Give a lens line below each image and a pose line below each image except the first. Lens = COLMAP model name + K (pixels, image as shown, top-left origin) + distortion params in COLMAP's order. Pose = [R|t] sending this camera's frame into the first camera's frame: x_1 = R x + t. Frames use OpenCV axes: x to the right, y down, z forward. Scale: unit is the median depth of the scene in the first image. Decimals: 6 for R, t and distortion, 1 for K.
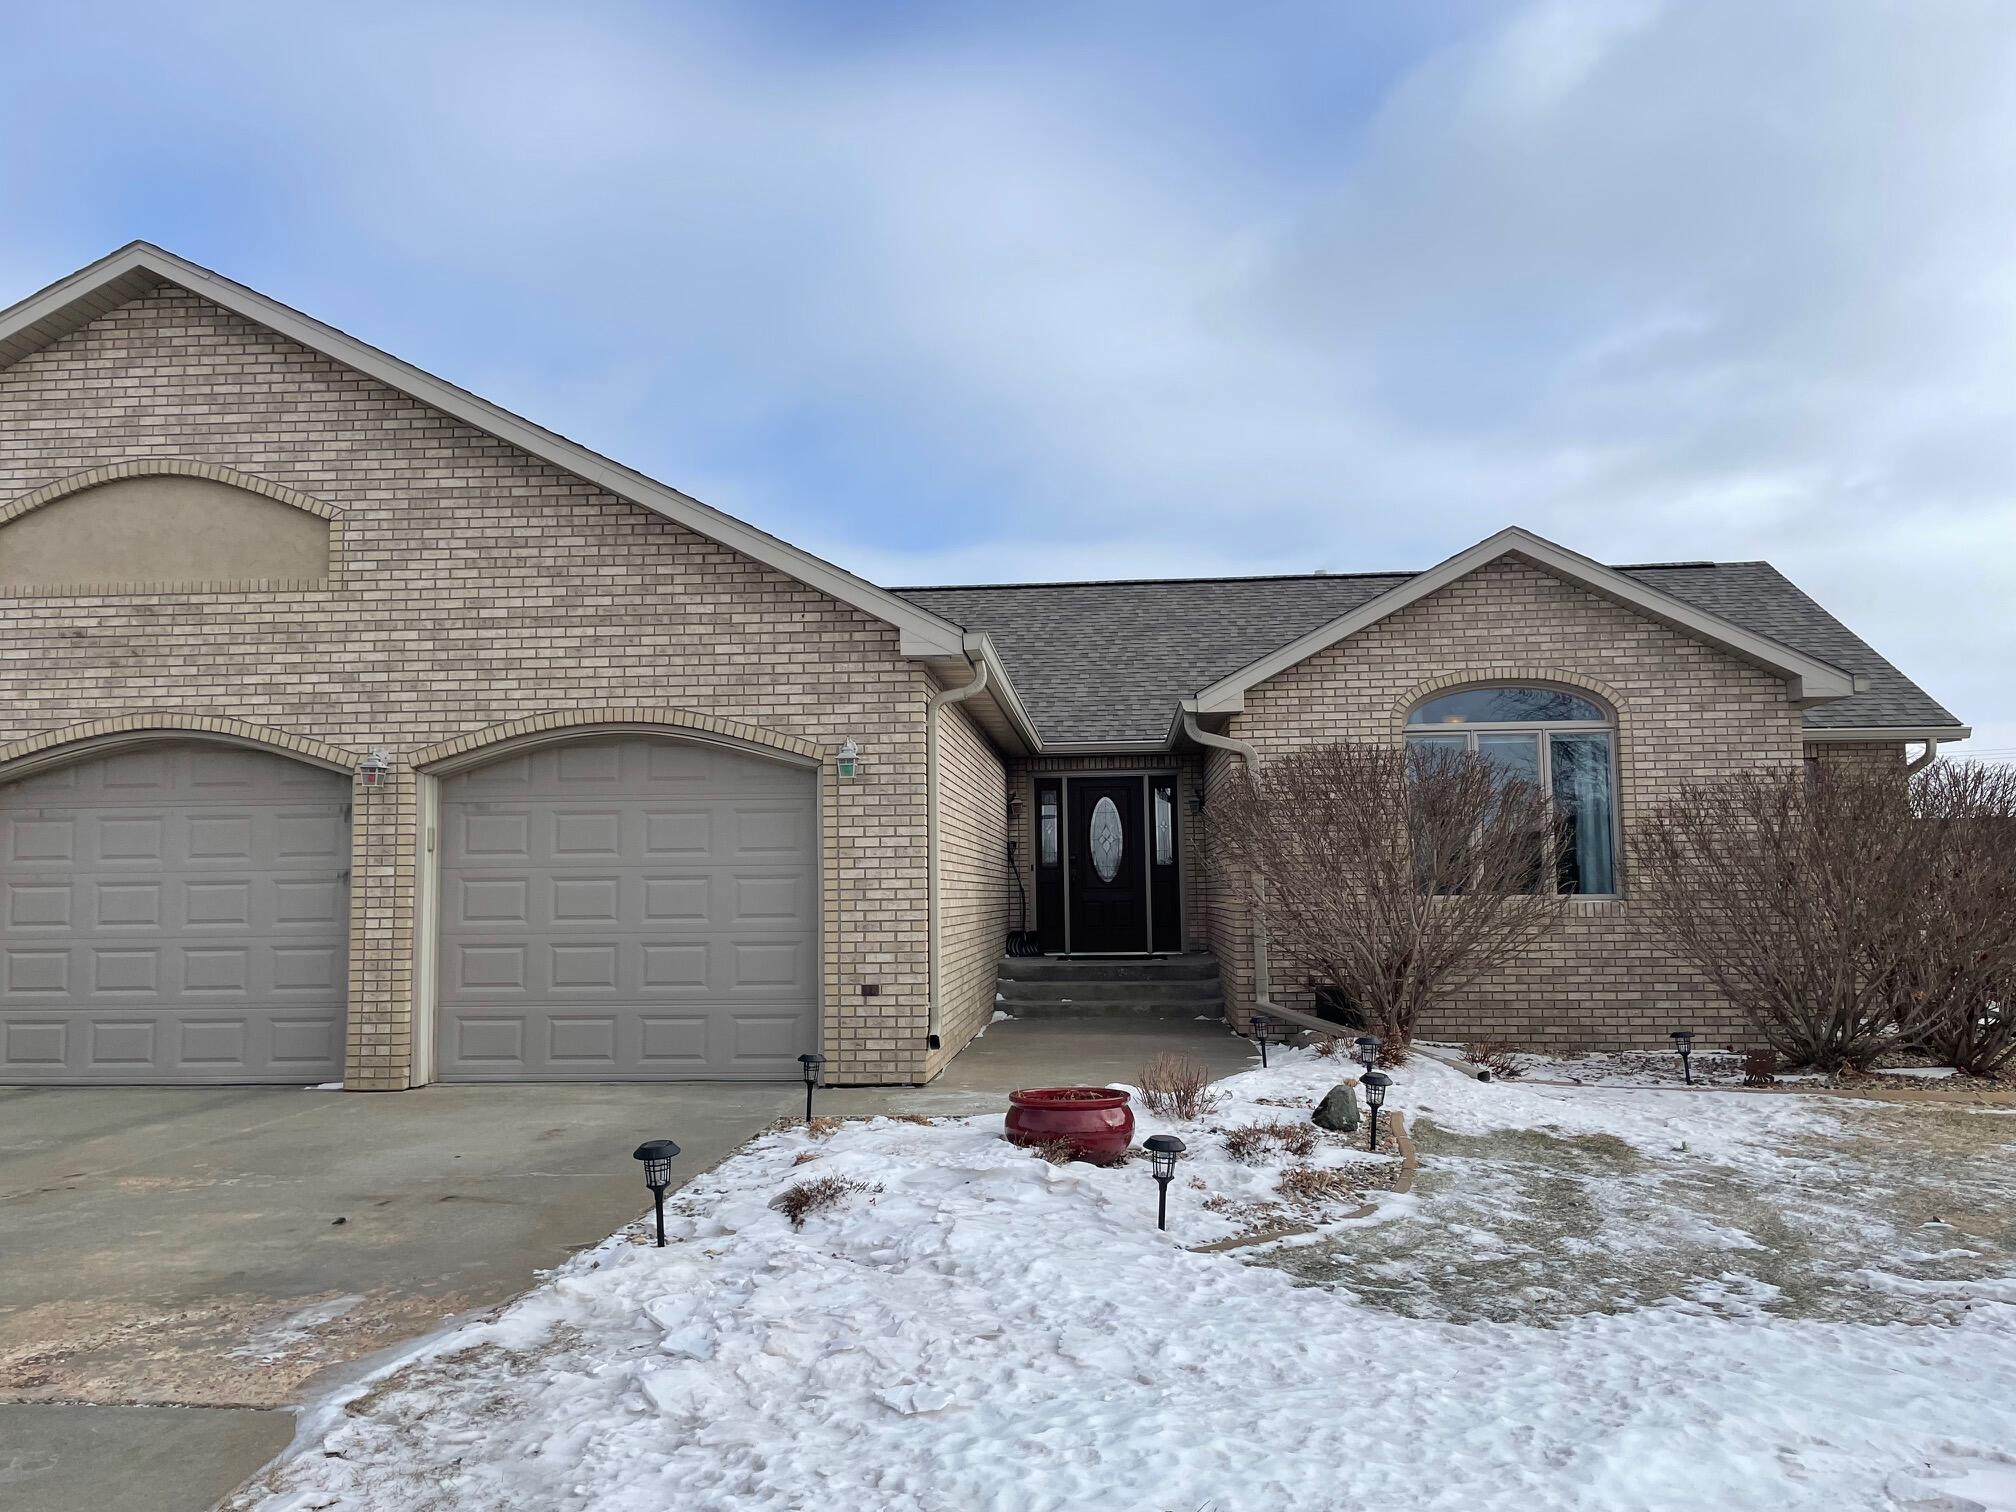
lens RADIAL K [[1563.3, 0, 1028.4], [0, 1563.3, 752.1], [0, 0, 1]] dist [0.108646, -0.131435]
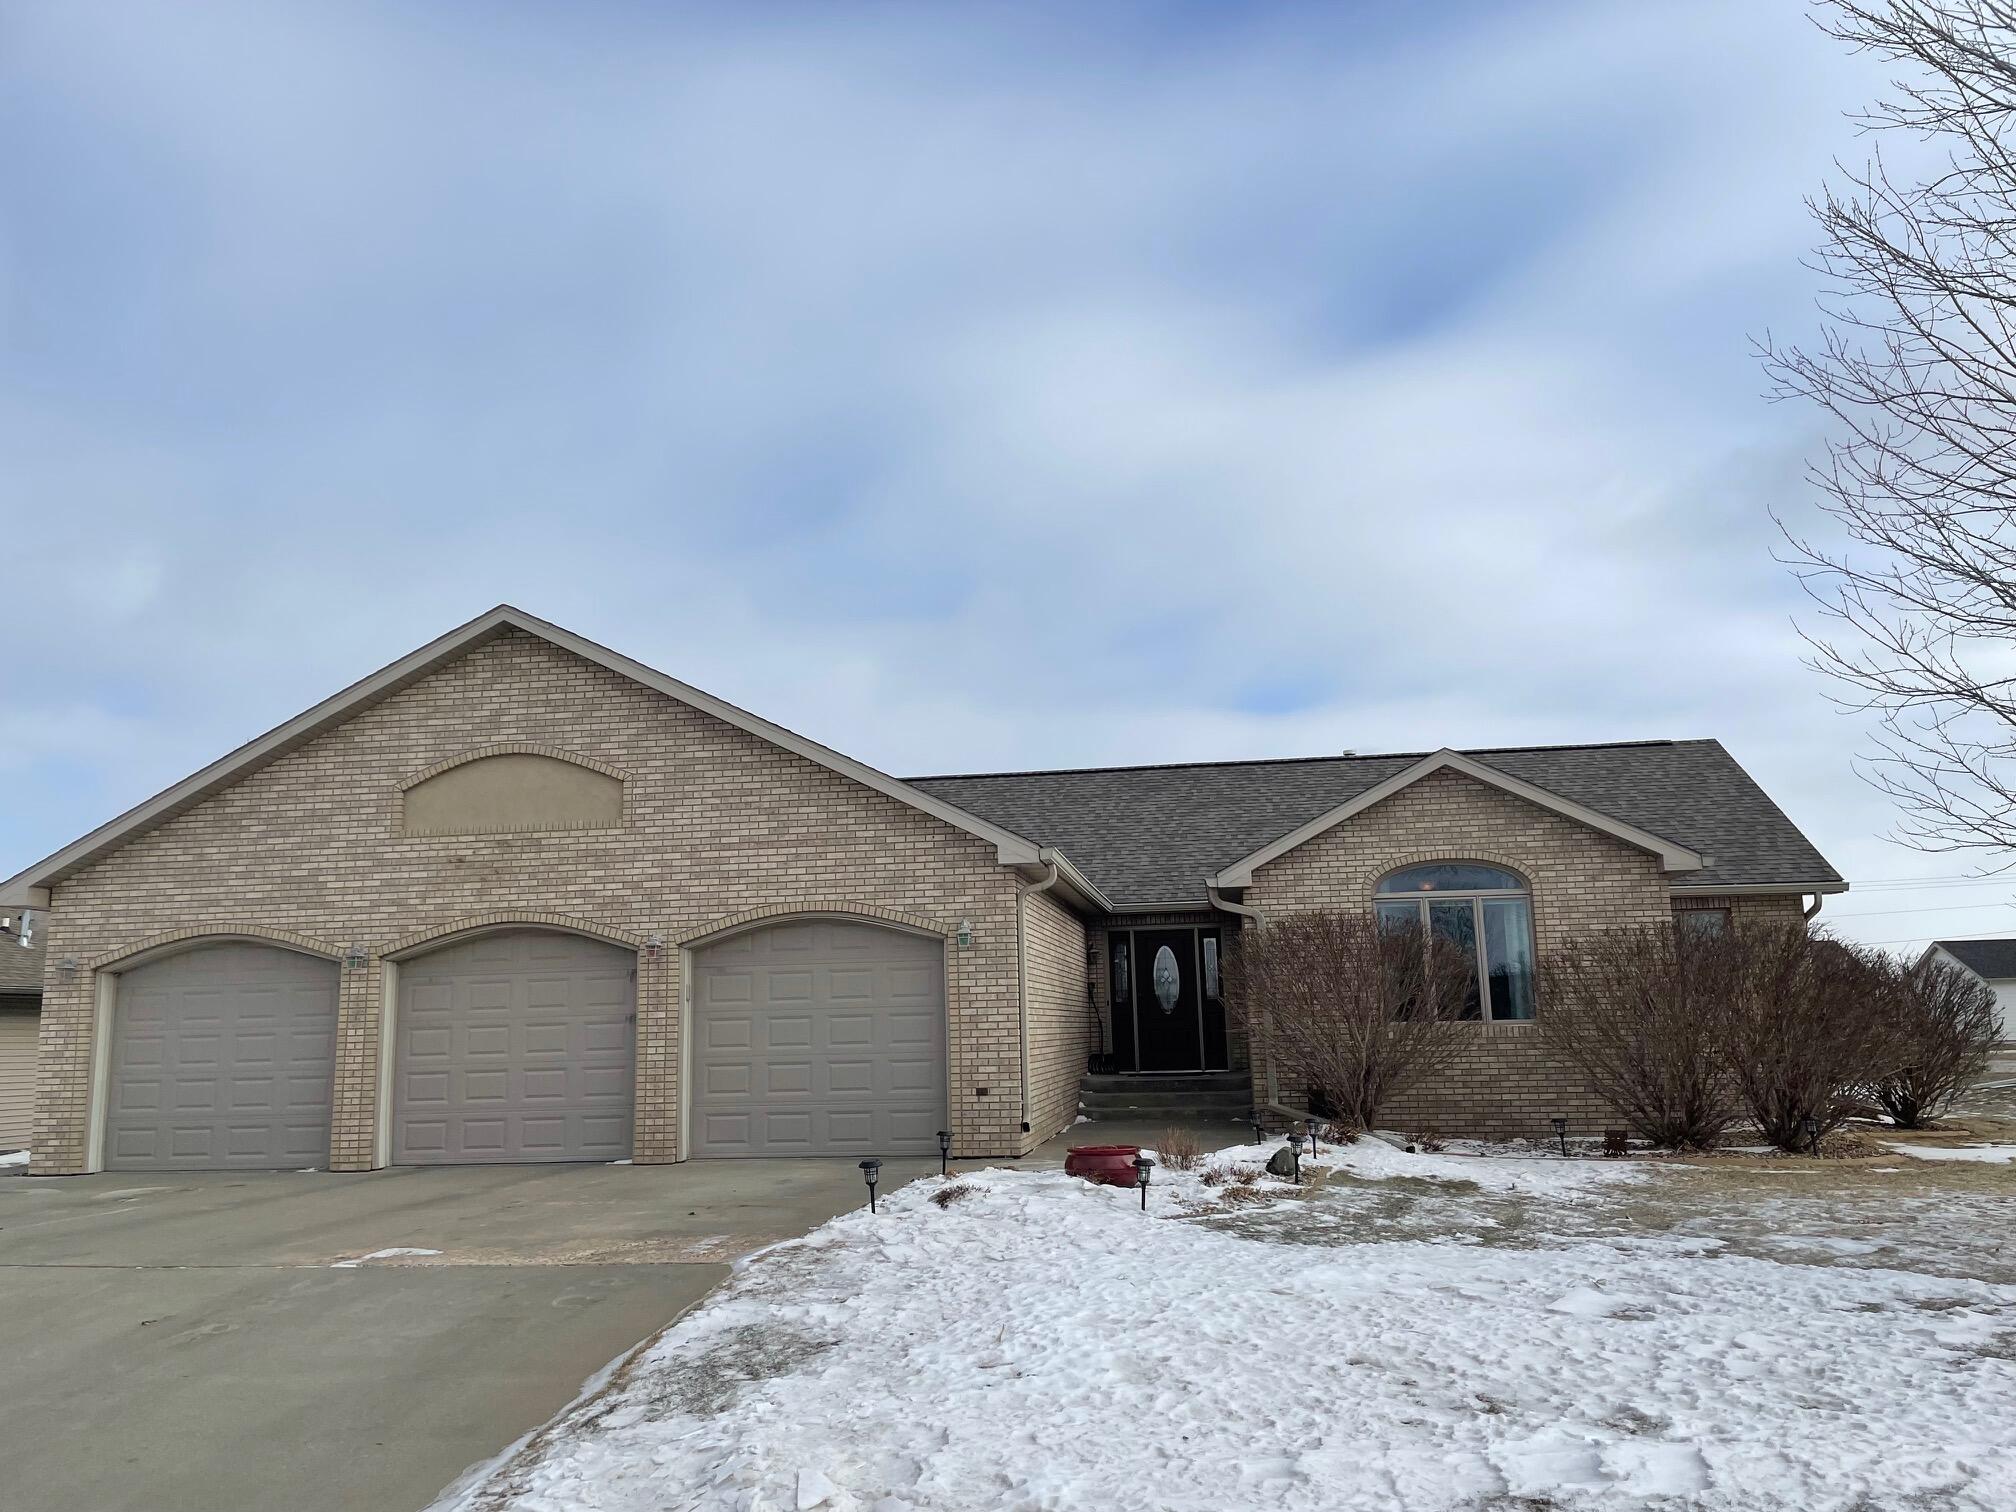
lens RADIAL K [[1563.3, 0, 1028.4], [0, 1563.3, 752.1], [0, 0, 1]] dist [0.108646, -0.131435]
pose [[0.997363, -0.025613, -0.067901, 0.048661], [0.019971, 0.996390, -0.082511, -0.041606], [0.069769, 0.080937, 0.994274, -0.468025]]
